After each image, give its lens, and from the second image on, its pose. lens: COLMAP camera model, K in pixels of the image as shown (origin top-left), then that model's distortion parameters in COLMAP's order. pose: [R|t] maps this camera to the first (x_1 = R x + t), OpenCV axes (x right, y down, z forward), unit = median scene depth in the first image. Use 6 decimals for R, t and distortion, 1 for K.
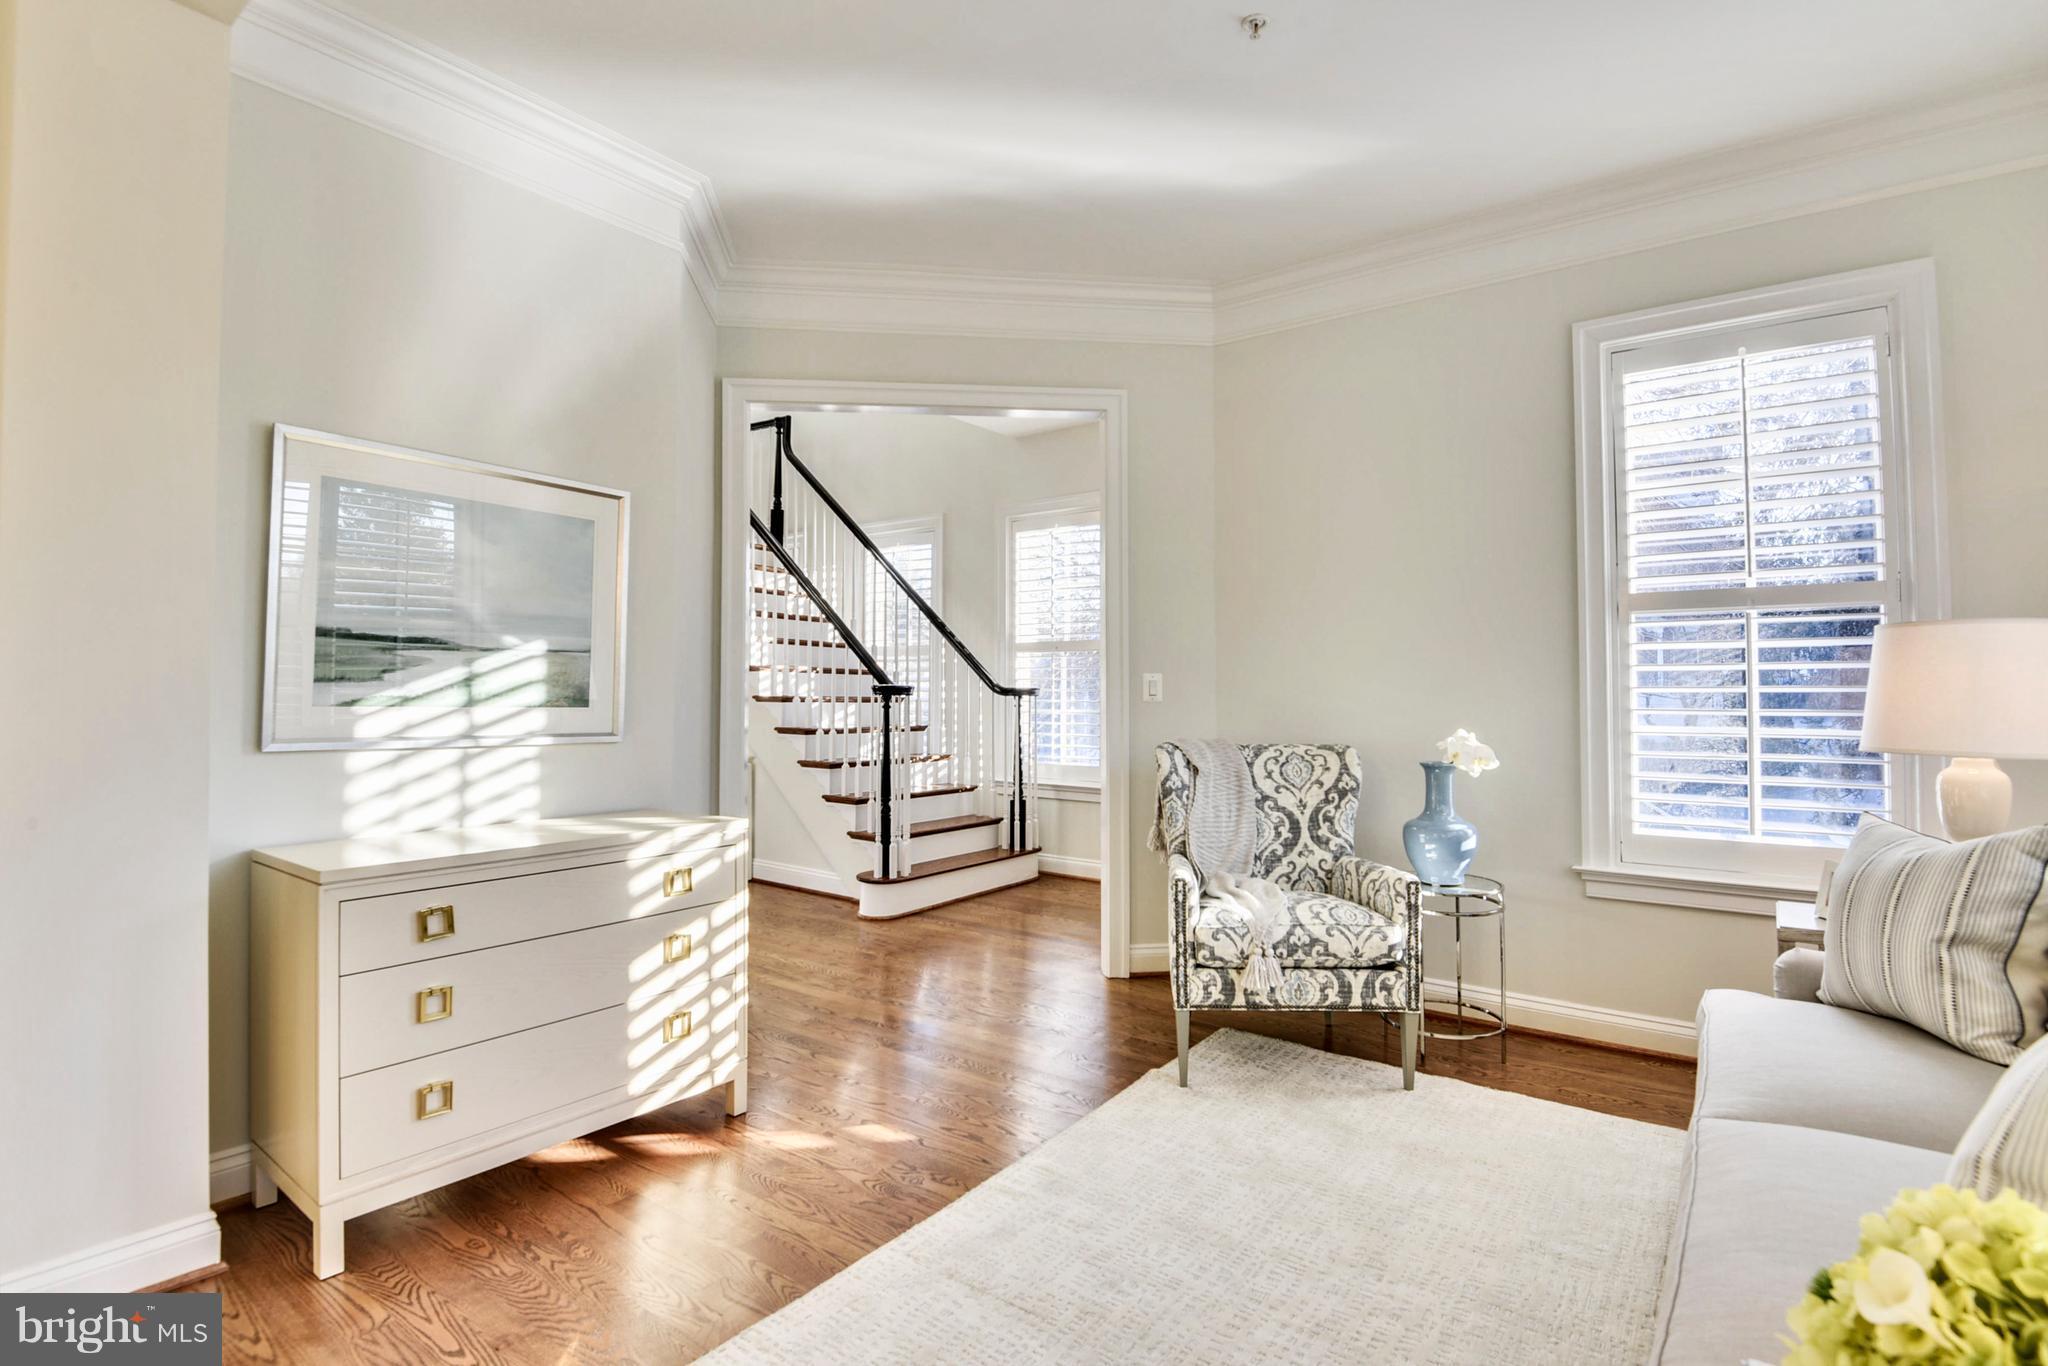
lens RADIAL K [[945.4, 0, 1001.5], [0, 945.4, 662.9], [0, 0, 1]] dist [-0.022146, -0.000212]
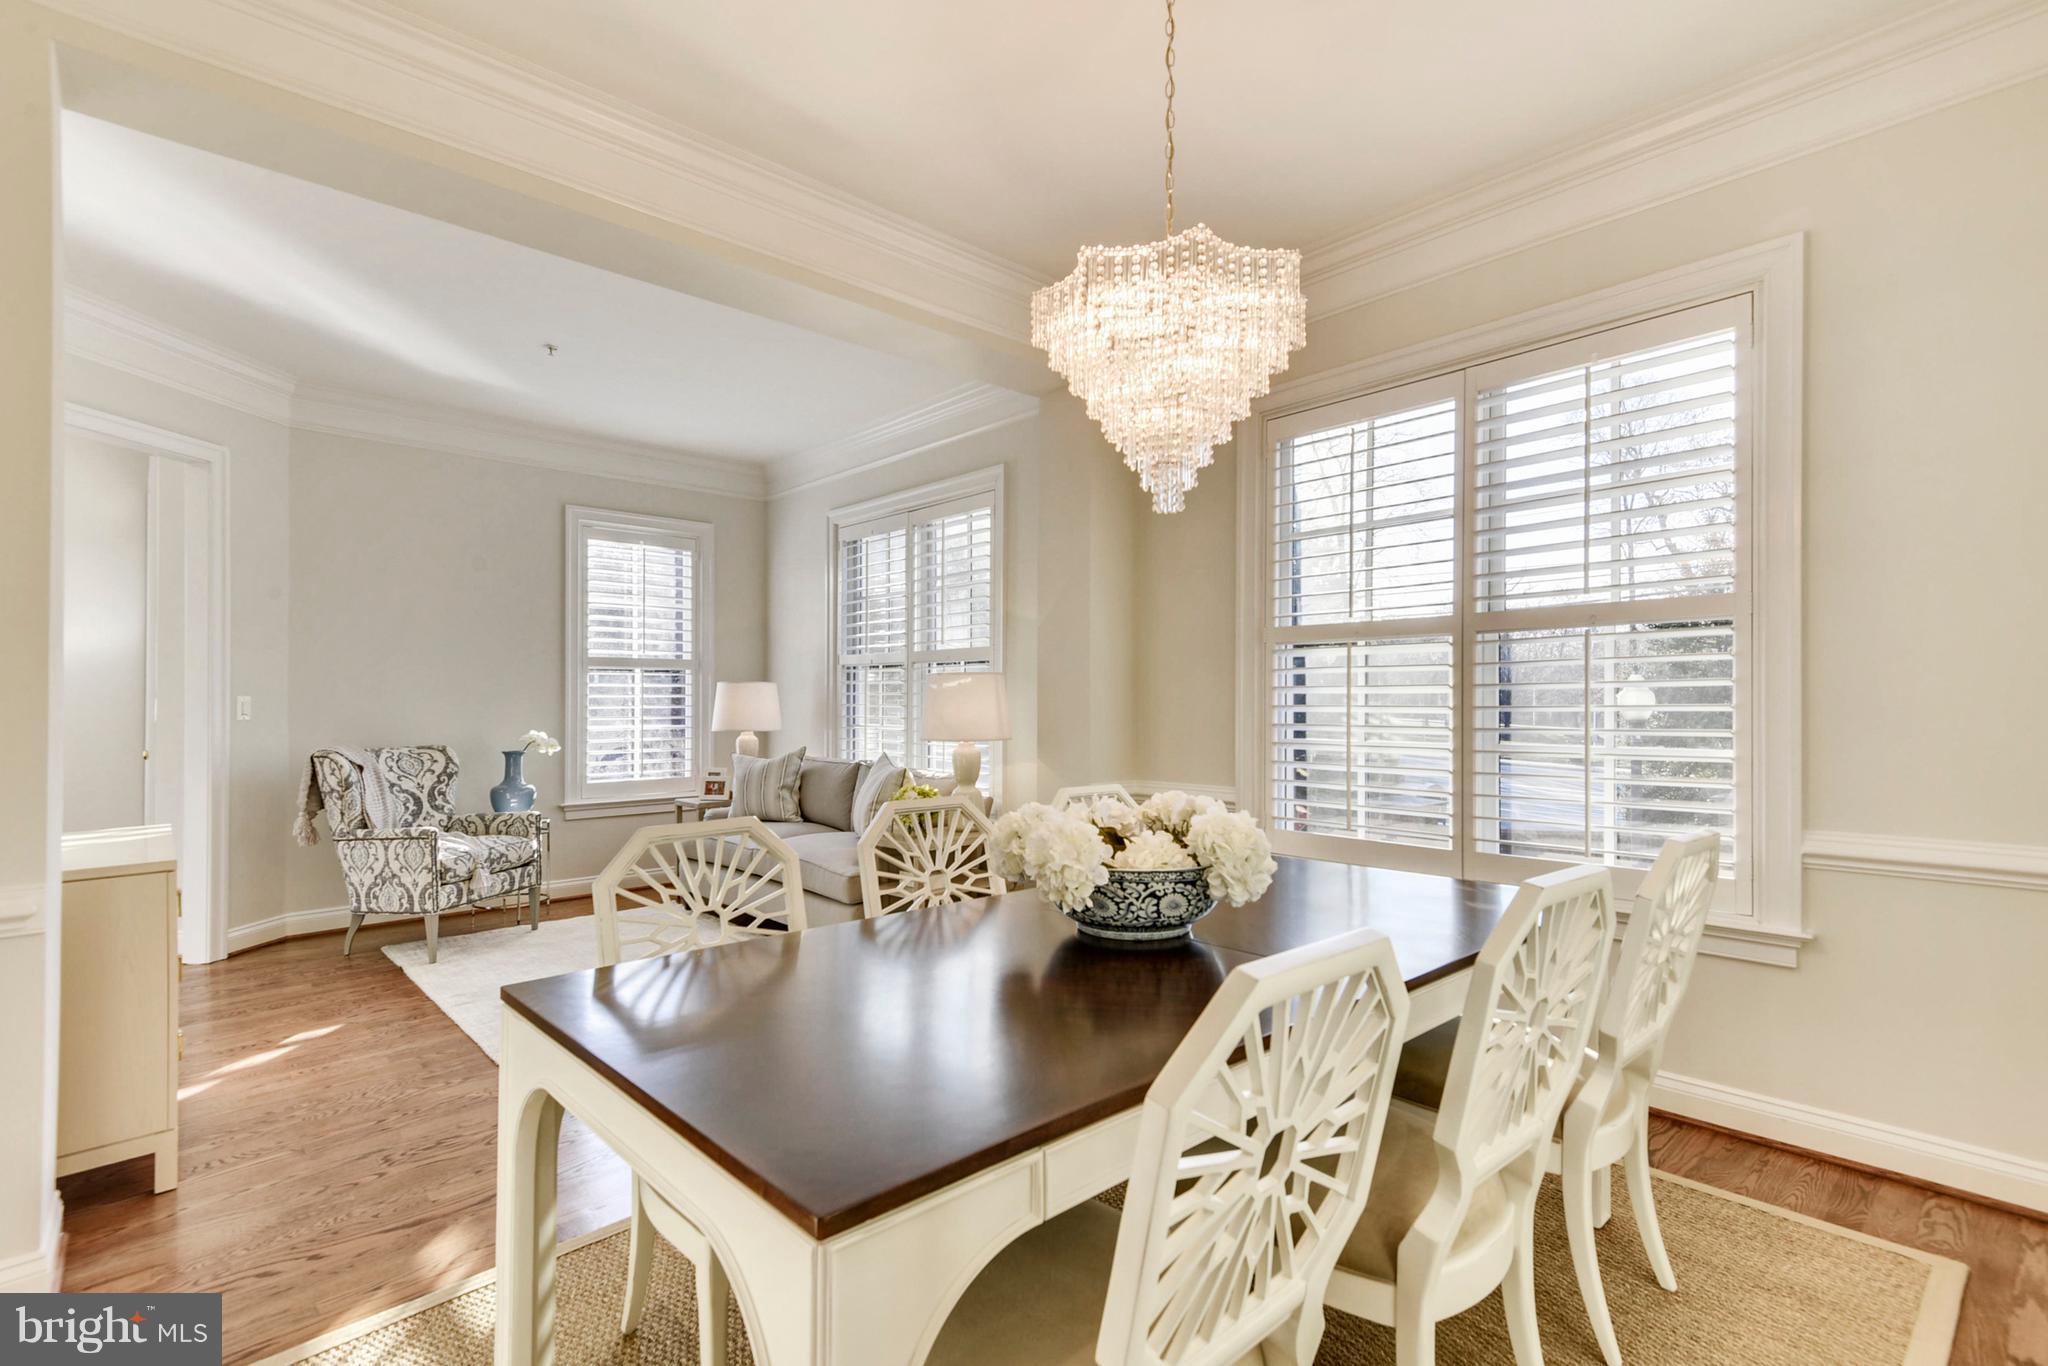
lens RADIAL K [[971.5, 0, 1028.9], [0, 971.5, 698.9], [0, 0, 1]] dist [-0.051131, -0.000008]
pose [[0.171269, 0.001469, 0.985223, -1.107508], [-0.024515, 0.999696, 0.002771, -0.016357], [-0.984919, -0.024627, 0.171253, -0.217201]]
